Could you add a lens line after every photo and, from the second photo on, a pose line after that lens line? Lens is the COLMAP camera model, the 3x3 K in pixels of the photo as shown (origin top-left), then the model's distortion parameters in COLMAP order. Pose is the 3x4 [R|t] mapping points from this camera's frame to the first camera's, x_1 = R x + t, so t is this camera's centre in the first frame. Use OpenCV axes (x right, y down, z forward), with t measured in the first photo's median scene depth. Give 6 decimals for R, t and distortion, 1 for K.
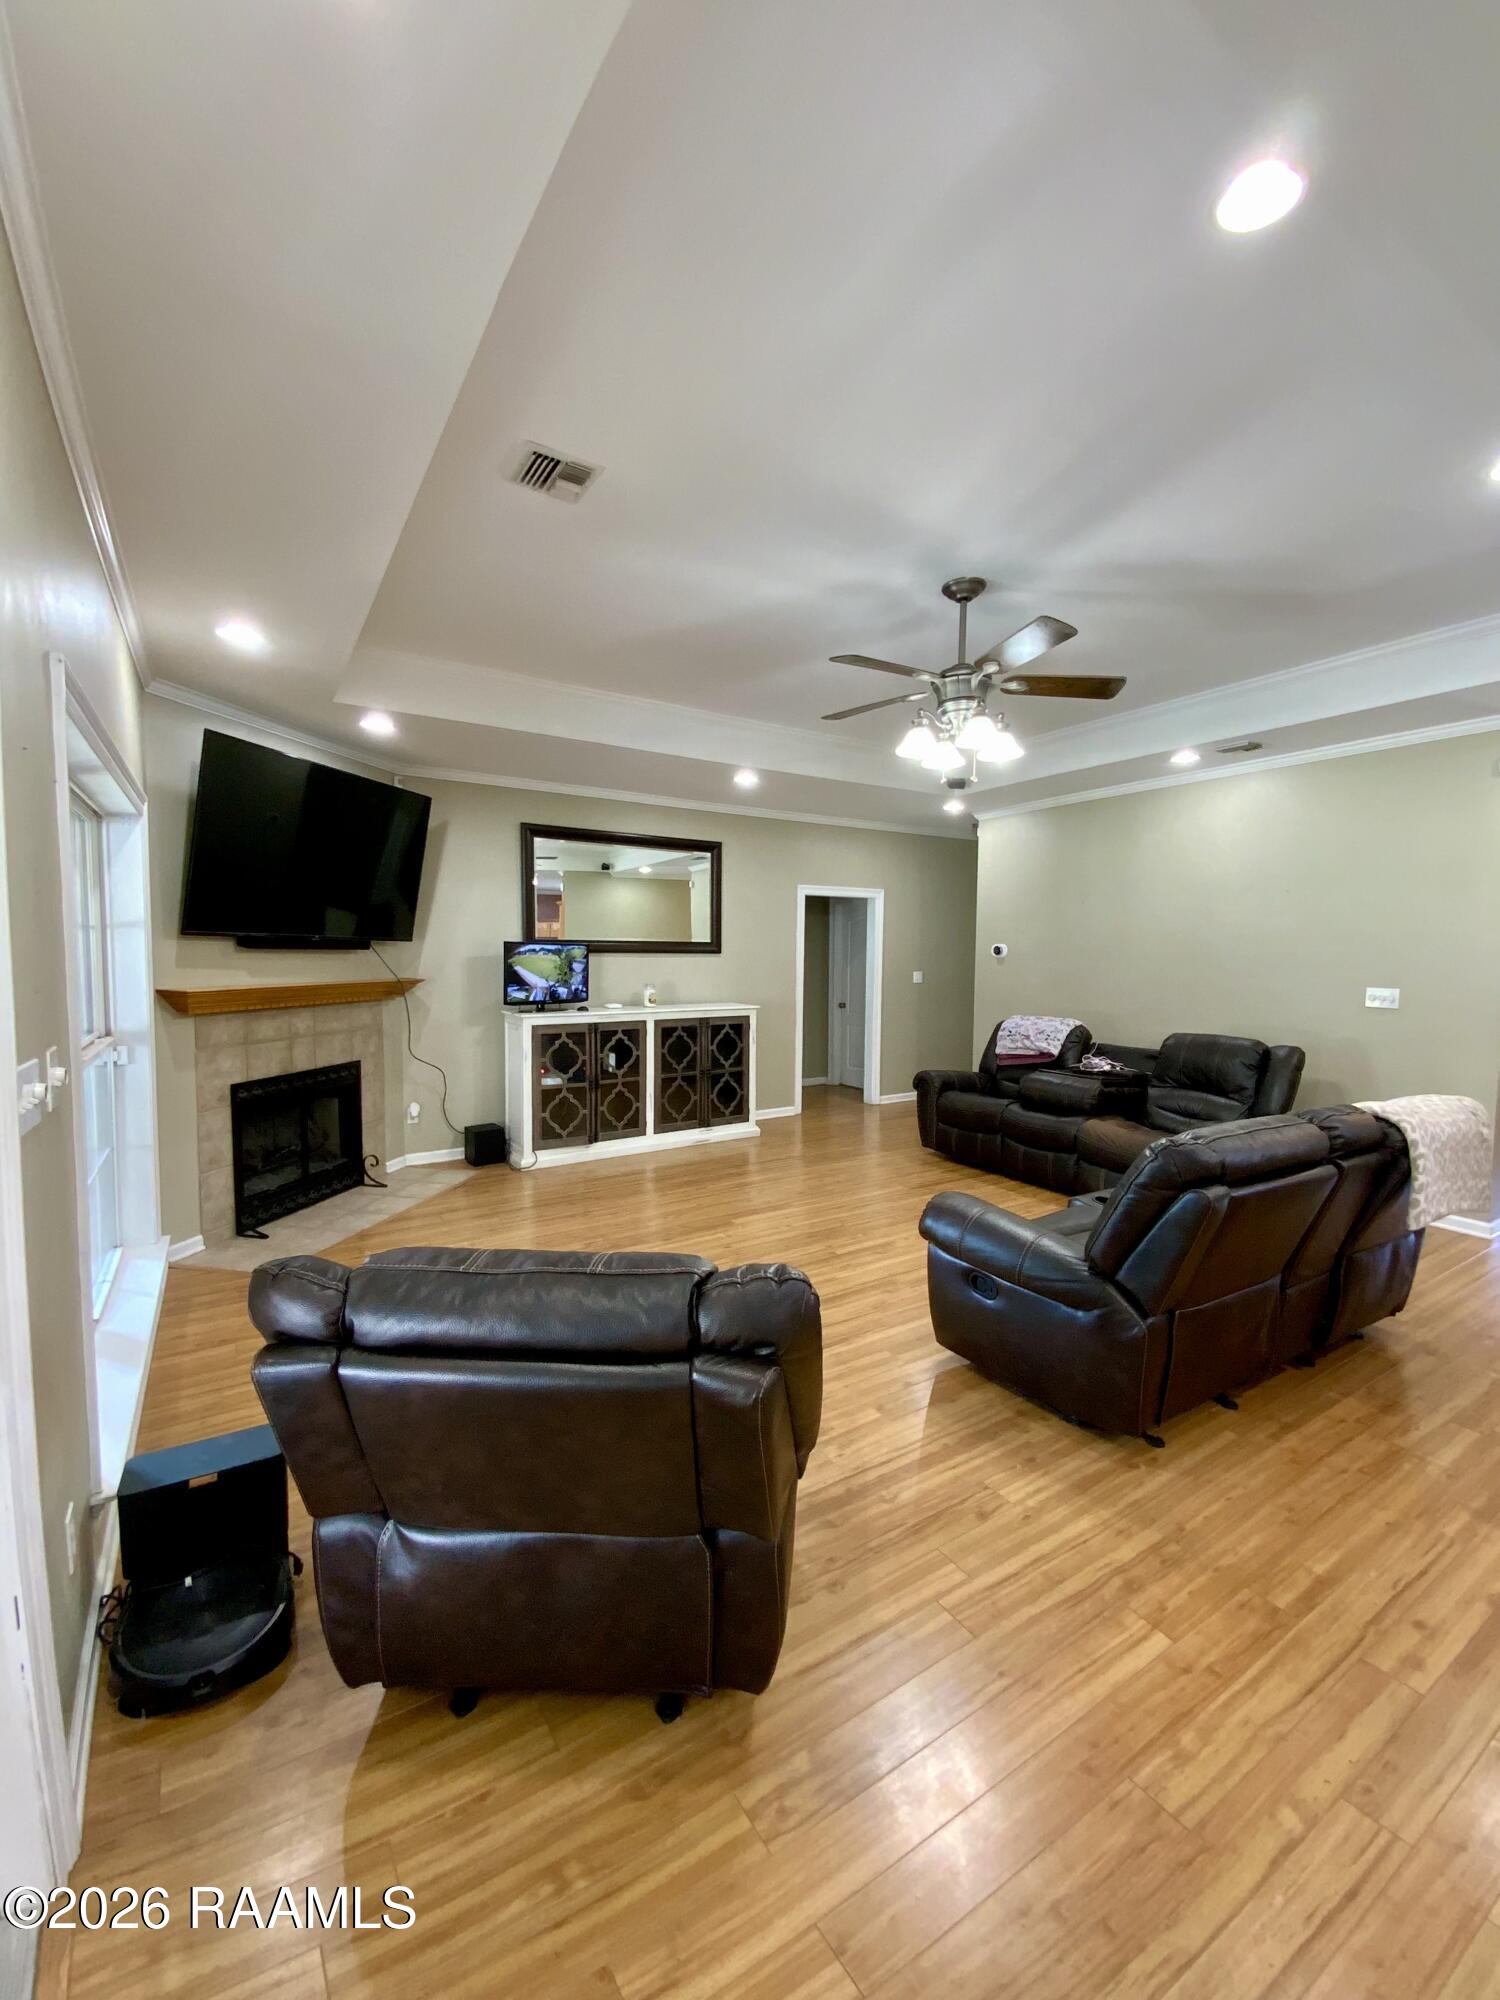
lens RADIAL K [[822.0, 0, 760.1], [0, 822.0, 1007.7], [0, 0, 1]] dist [0.007173, -0.000020]
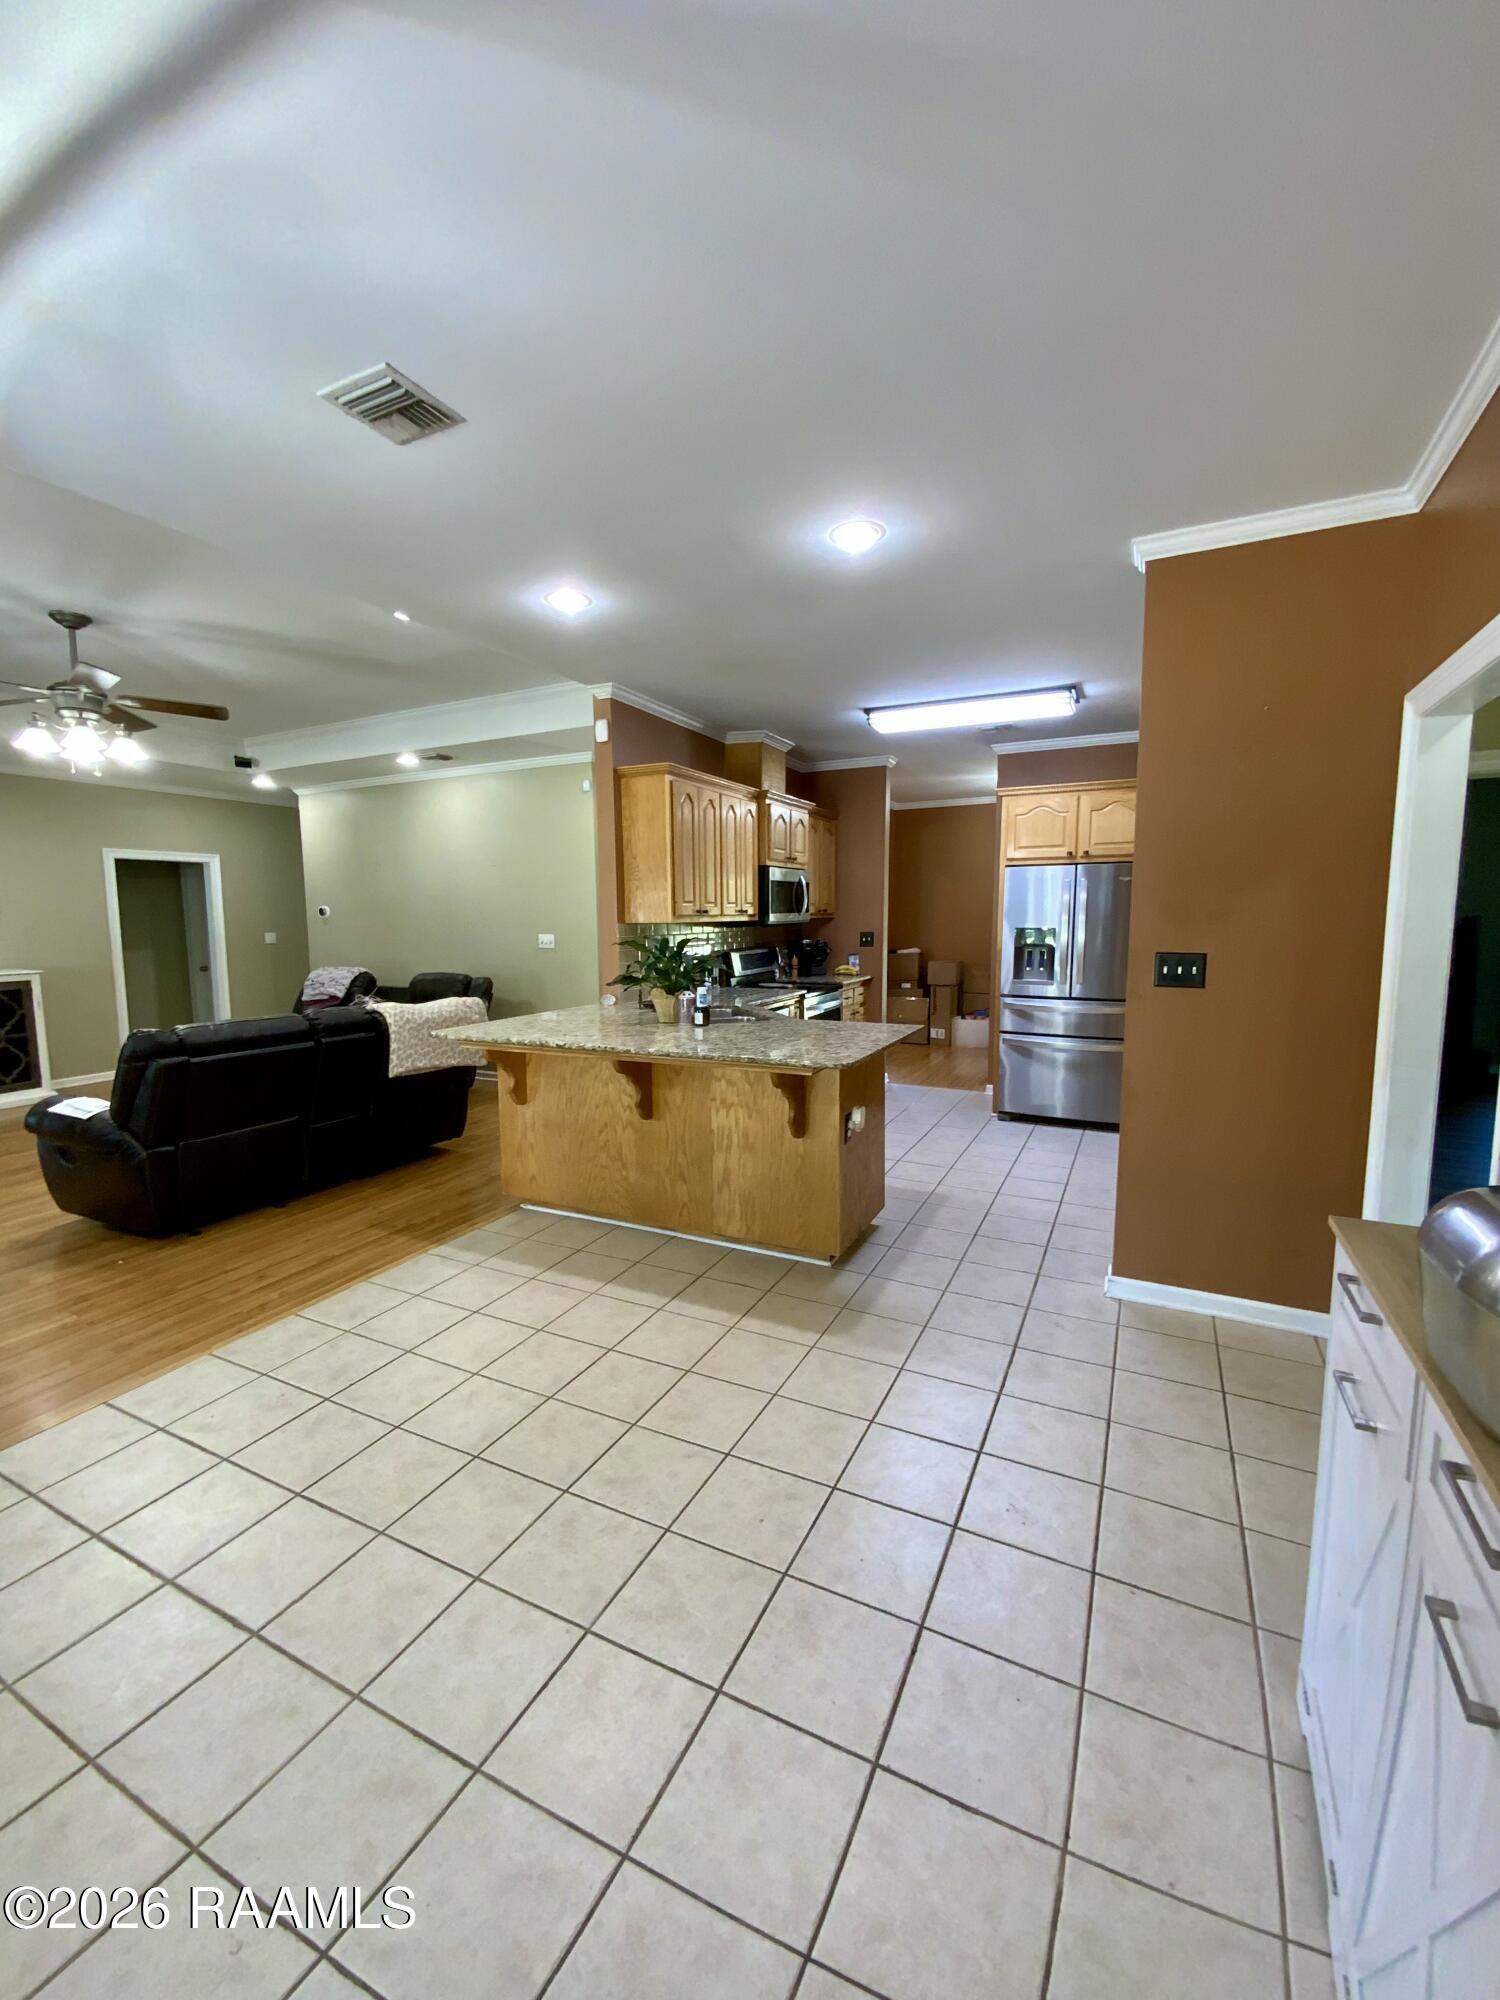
lens RADIAL K [[822.0, 0, 744.6], [0, 822.0, 996.8], [0, 0, 1]] dist [0.007173, -0.000020]
pose [[0.858485, -0.065435, 0.508648, 0.251009], [0.048957, 0.997754, 0.045727, 0.029930], [-0.510497, -0.014354, 0.859760, -0.336800]]
